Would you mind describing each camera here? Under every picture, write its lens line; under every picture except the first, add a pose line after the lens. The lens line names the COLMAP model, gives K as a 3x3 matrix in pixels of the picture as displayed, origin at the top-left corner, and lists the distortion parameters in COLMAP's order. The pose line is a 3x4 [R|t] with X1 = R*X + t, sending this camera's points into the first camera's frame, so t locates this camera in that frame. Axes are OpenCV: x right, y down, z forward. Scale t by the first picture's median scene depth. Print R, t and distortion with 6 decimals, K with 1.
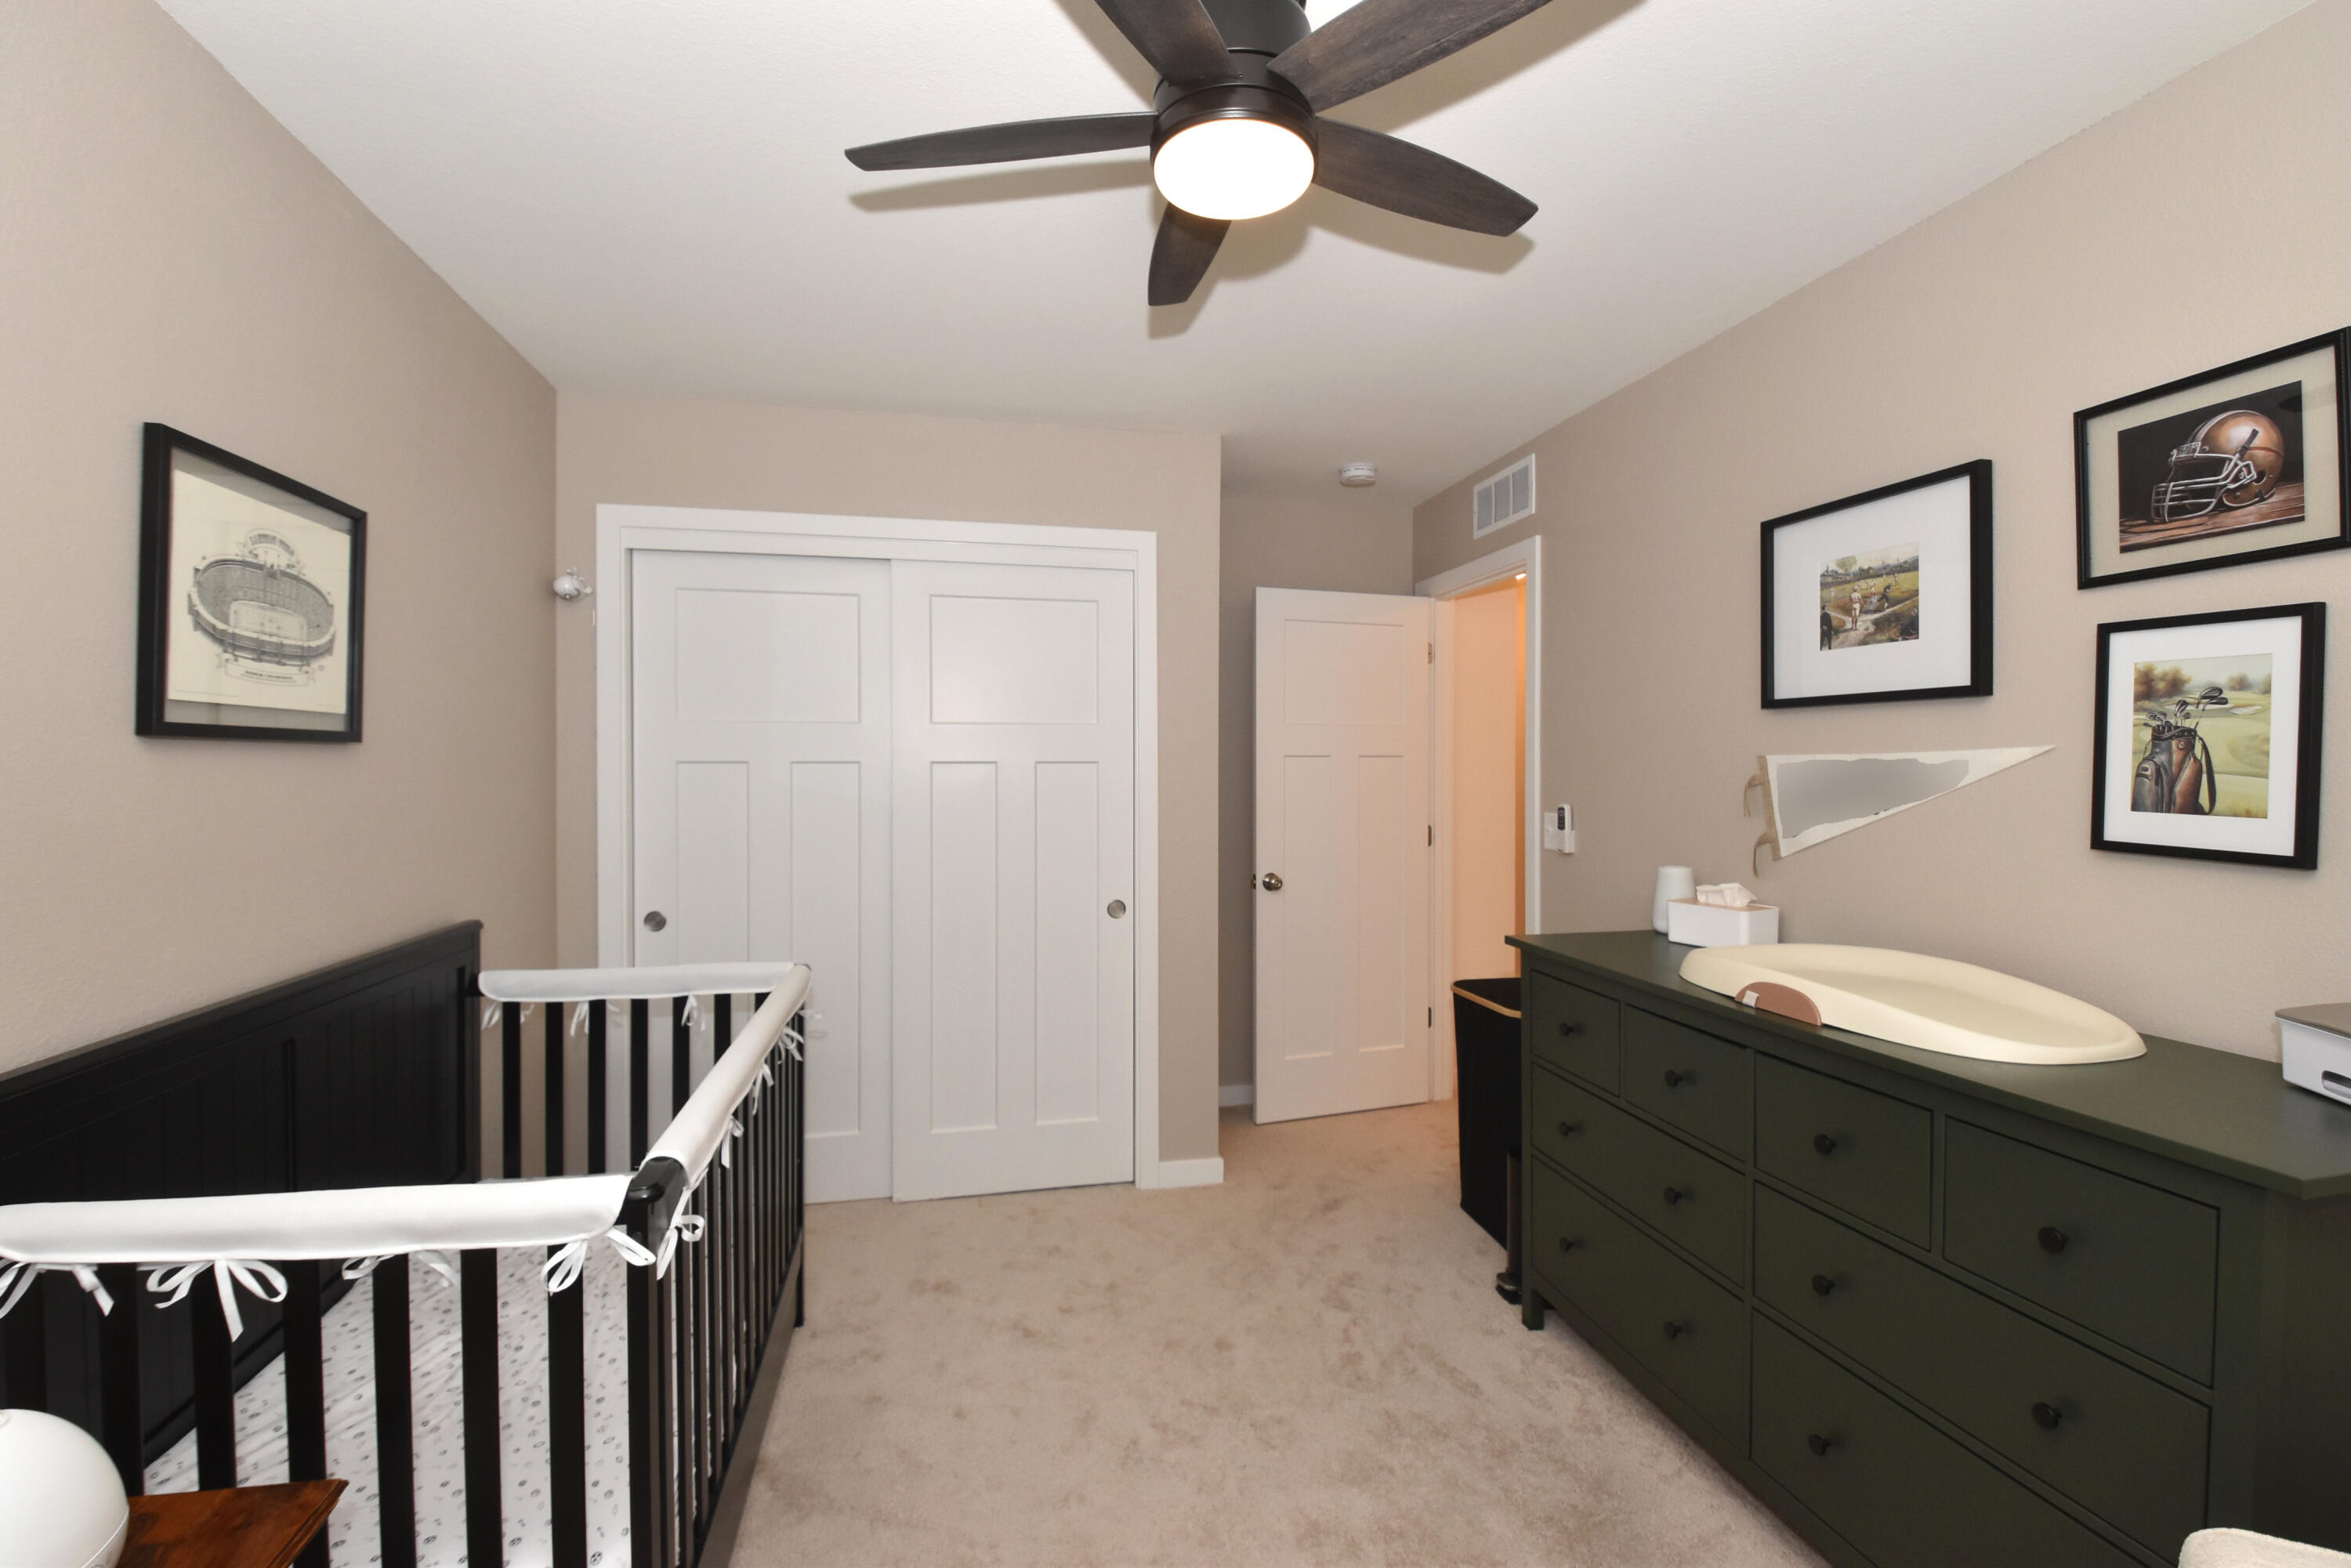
lens RADIAL K [[1060.4, 0, 1173.6], [0, 1060.4, 772.1], [0, 0, 1]] dist [-0.000643, -0.000550]
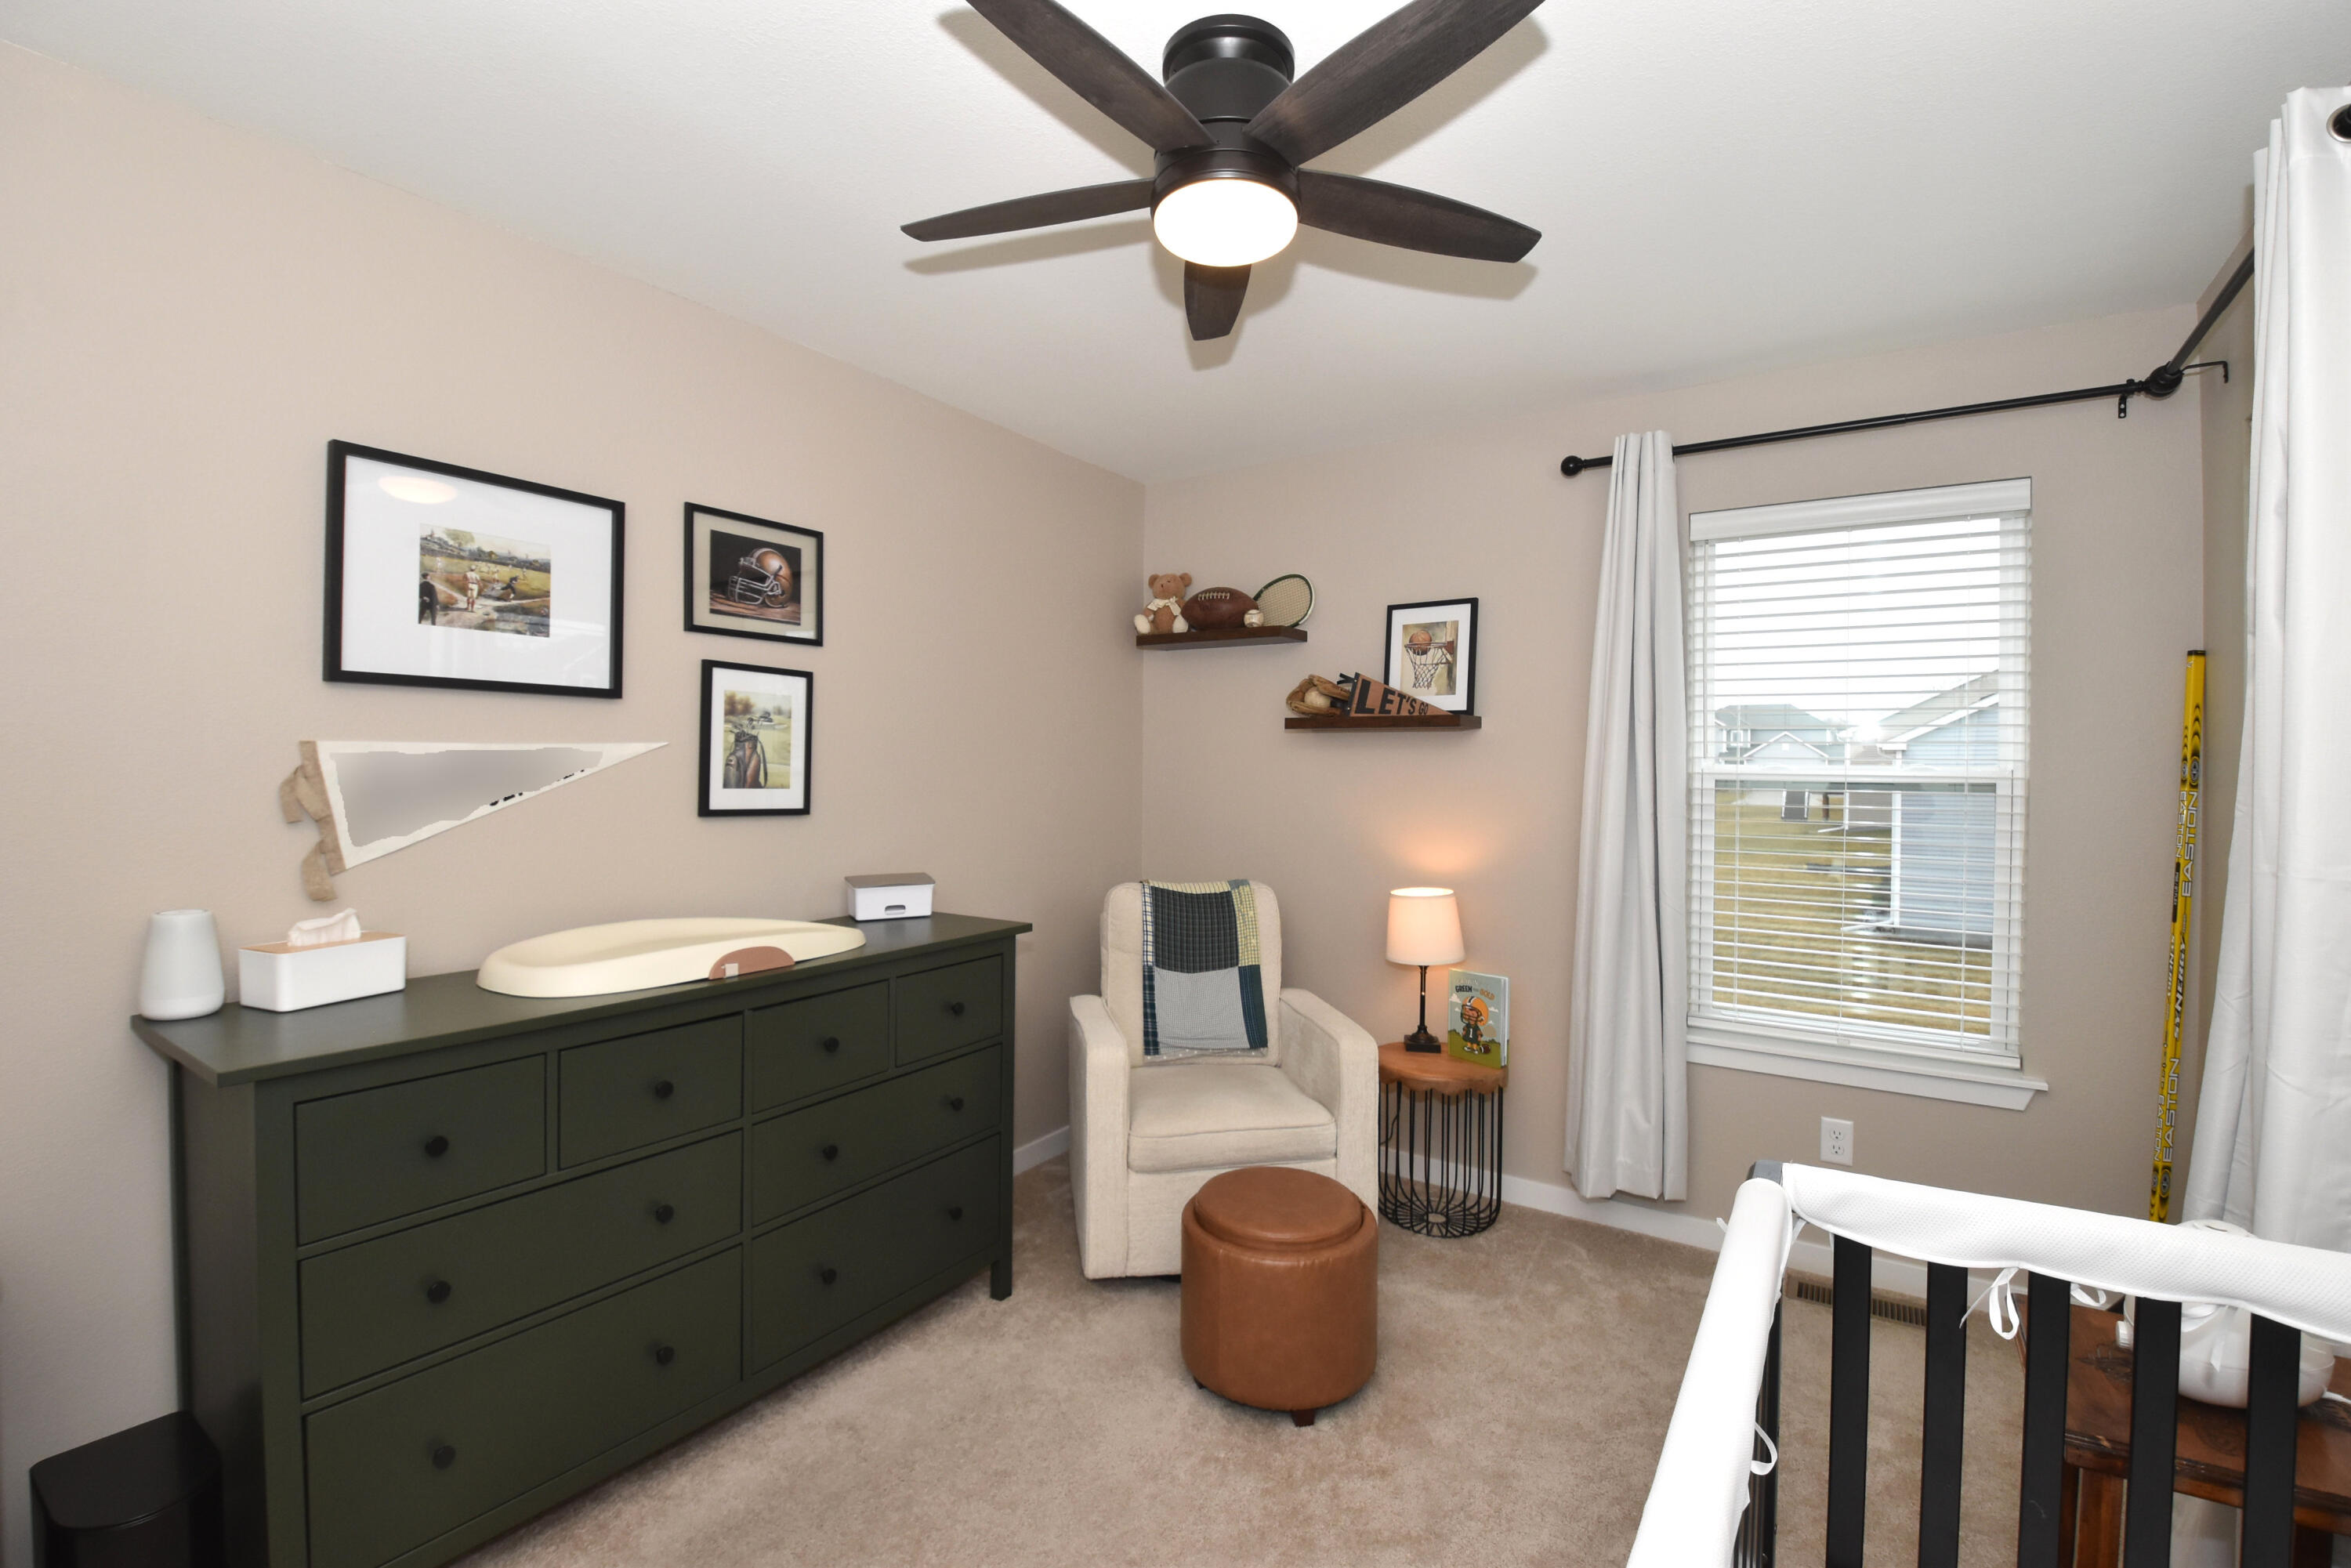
lens RADIAL K [[1060.4, 0, 1177.9], [0, 1060.4, 794.8], [0, 0, 1]] dist [-0.000643, -0.000550]
pose [[-0.704592, -0.019758, 0.709338, -0.606222], [0.002583, 0.999534, 0.030408, 0.001696], [-0.709608, 0.023257, -0.704213, 1.577470]]
